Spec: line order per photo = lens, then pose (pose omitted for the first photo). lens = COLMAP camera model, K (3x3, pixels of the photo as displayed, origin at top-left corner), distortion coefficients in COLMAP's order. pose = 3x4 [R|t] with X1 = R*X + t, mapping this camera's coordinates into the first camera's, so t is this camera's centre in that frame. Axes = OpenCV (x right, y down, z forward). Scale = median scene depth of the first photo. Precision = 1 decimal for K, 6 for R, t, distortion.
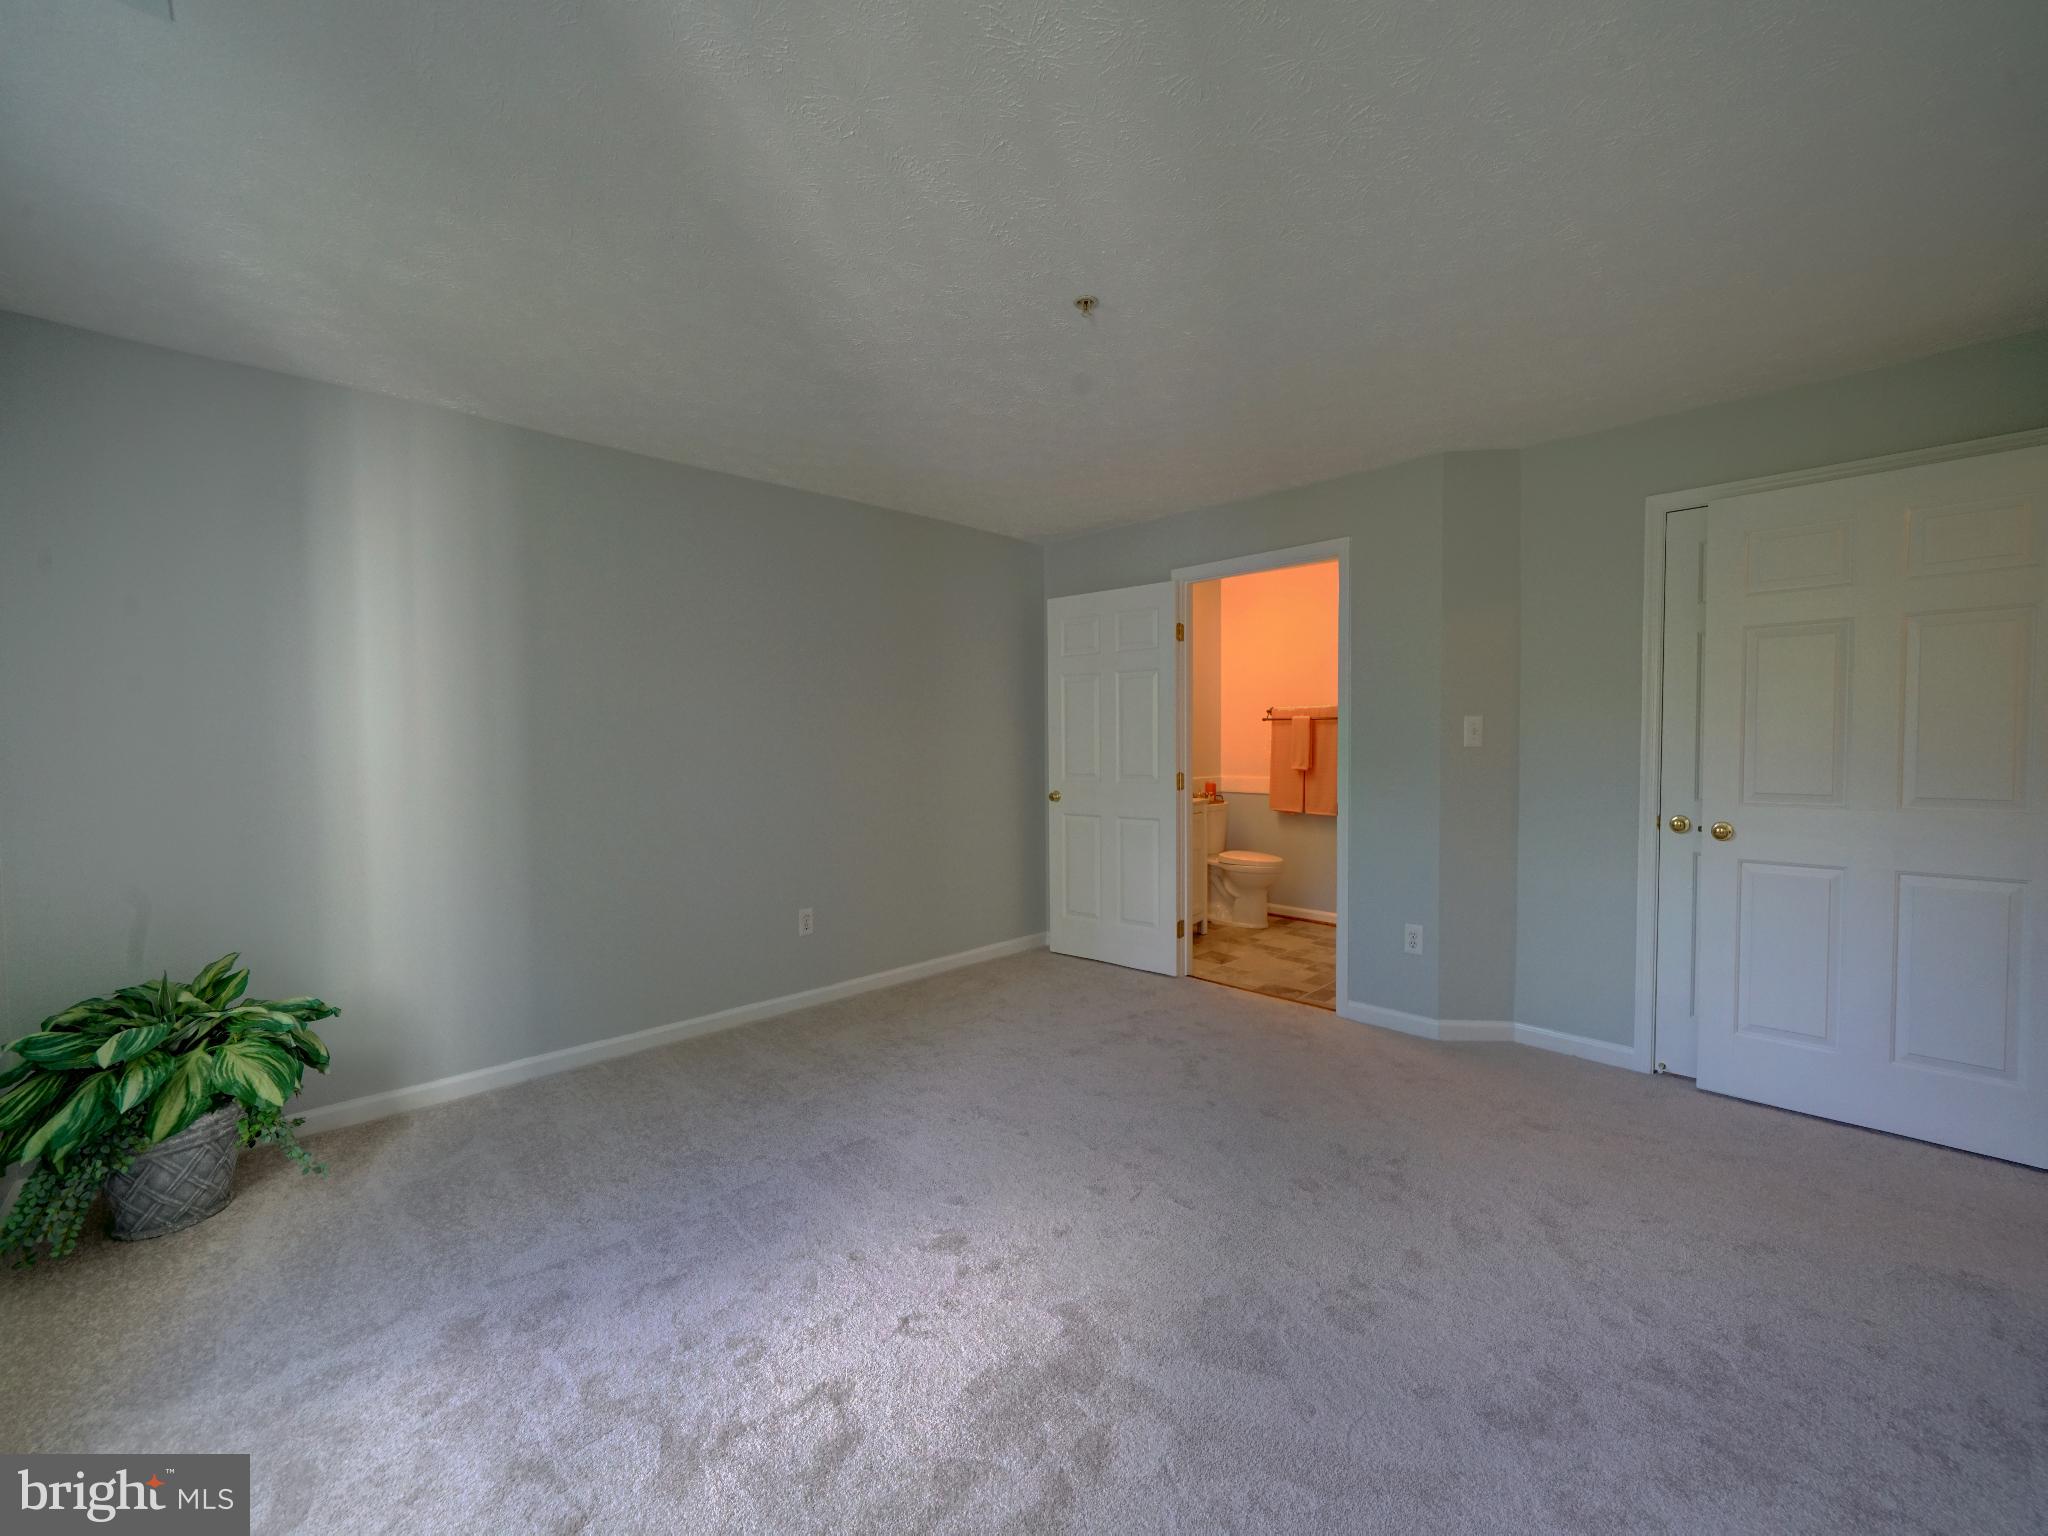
lens RADIAL K [[811.4, 0, 1011.3], [0, 811.4, 770.6], [0, 0, 1]] dist [-0.002421, -0.000323]
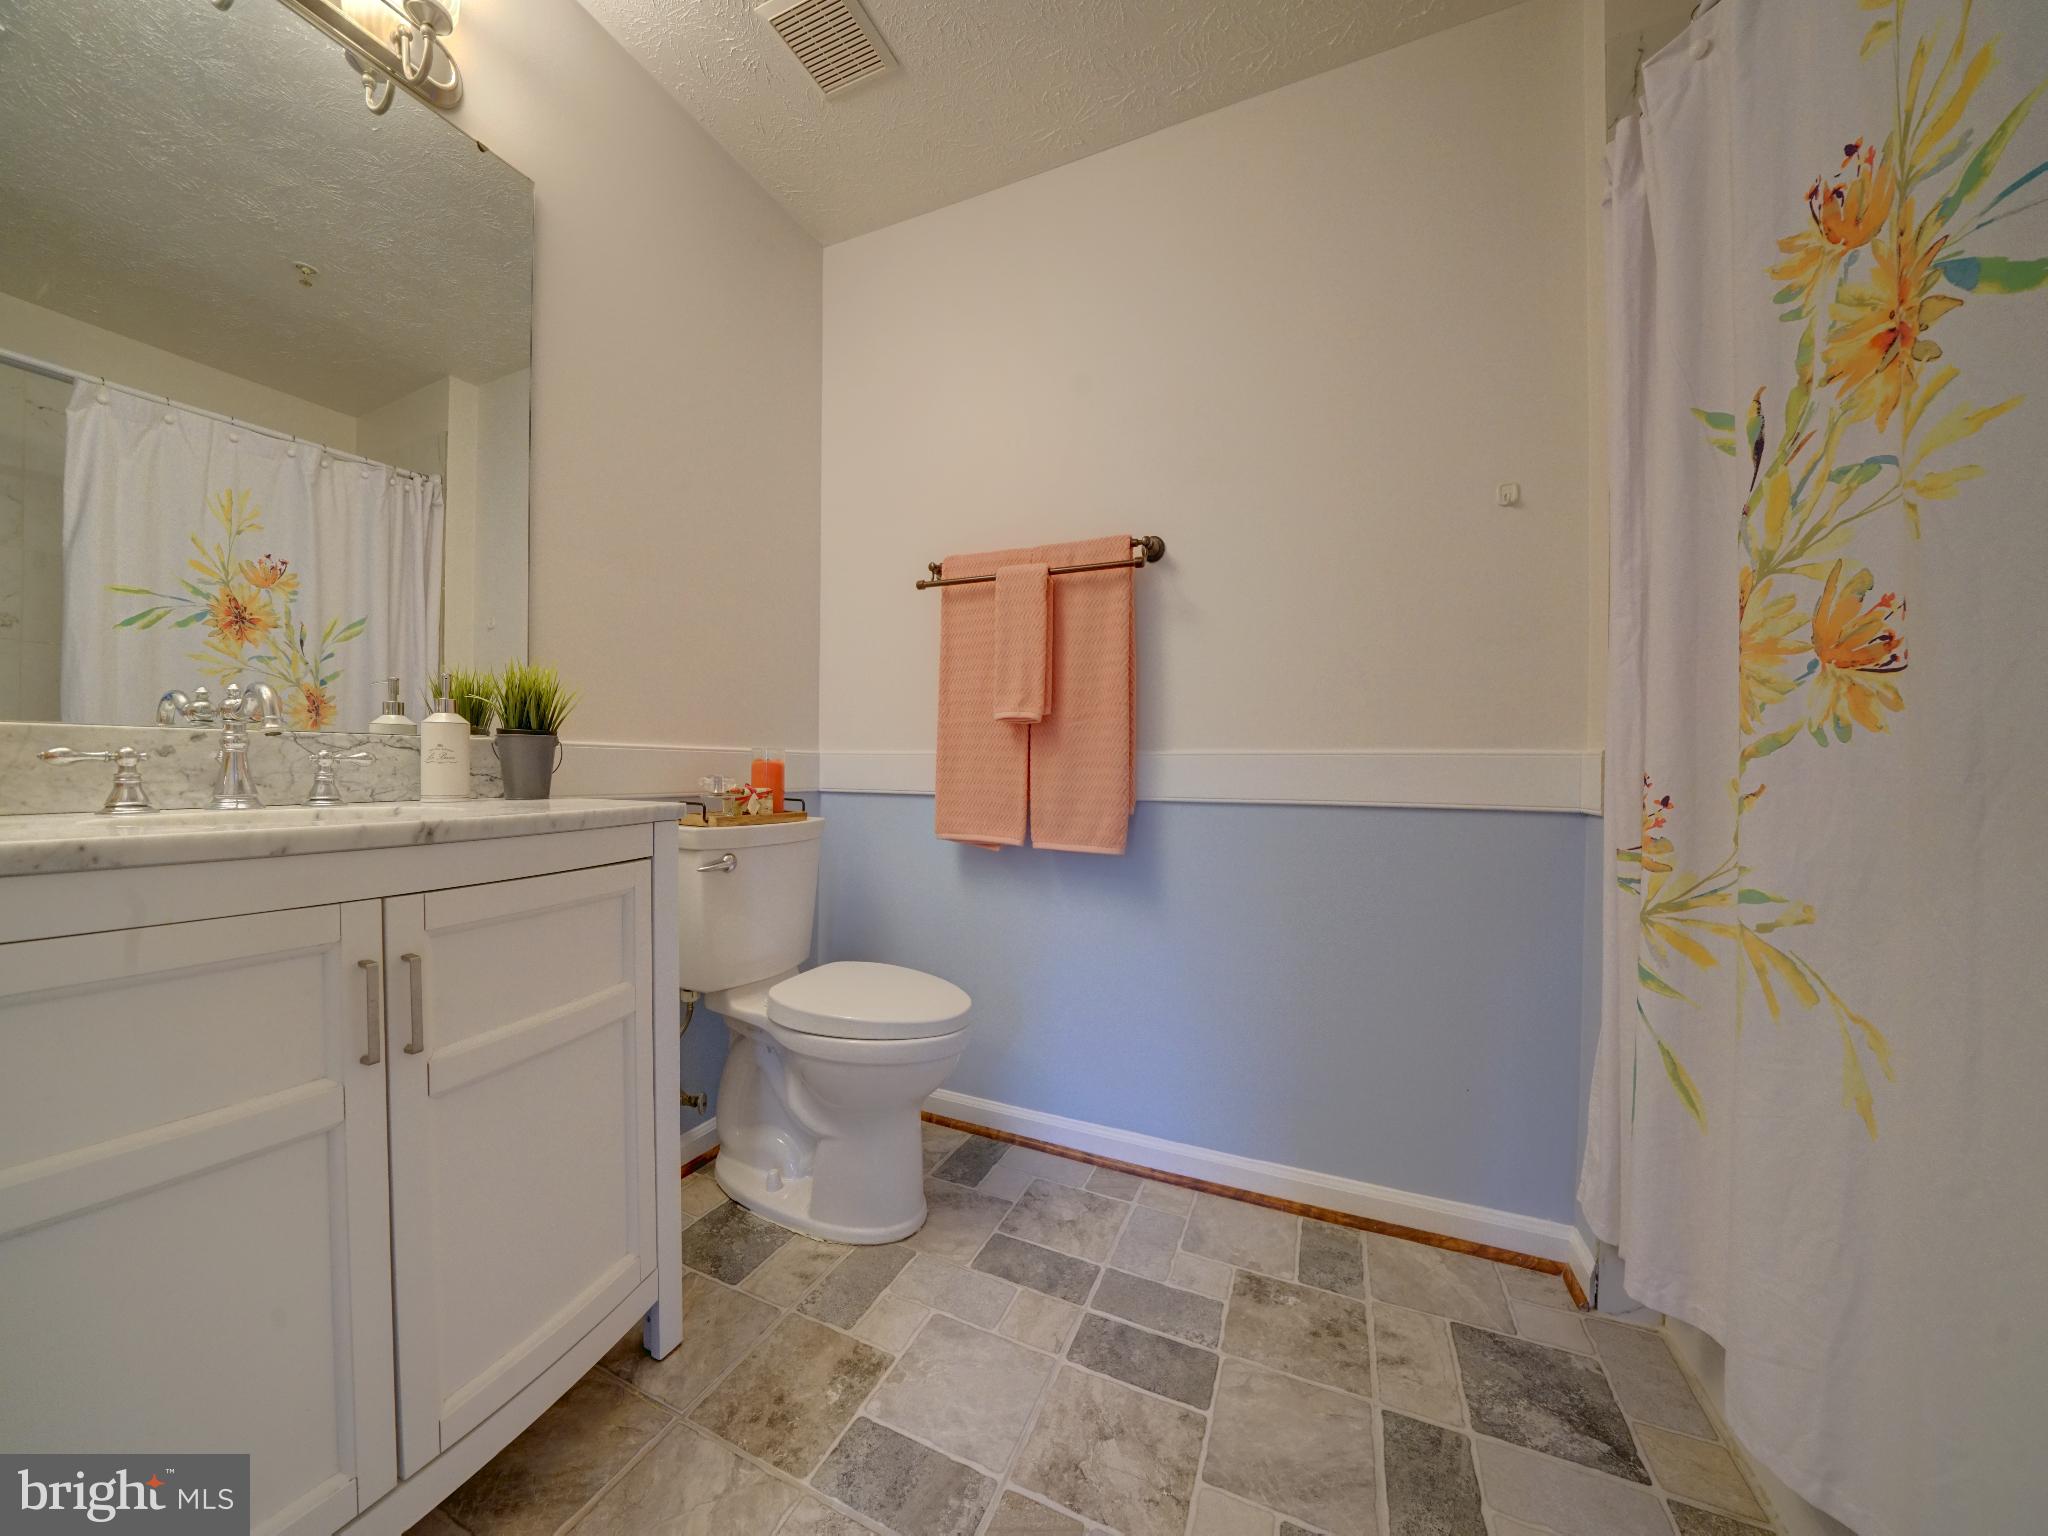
lens RADIAL K [[711.3, 0, 1029.3], [0, 711.3, 767.0], [0, 0, 1]] dist [-0.016891, 0.000607]
pose [[0.928261, 0.004485, 0.371901, 0.243372], [0.002533, 0.999828, -0.018379, 0.022936], [-0.371920, 0.018002, 0.928090, 0.703769]]
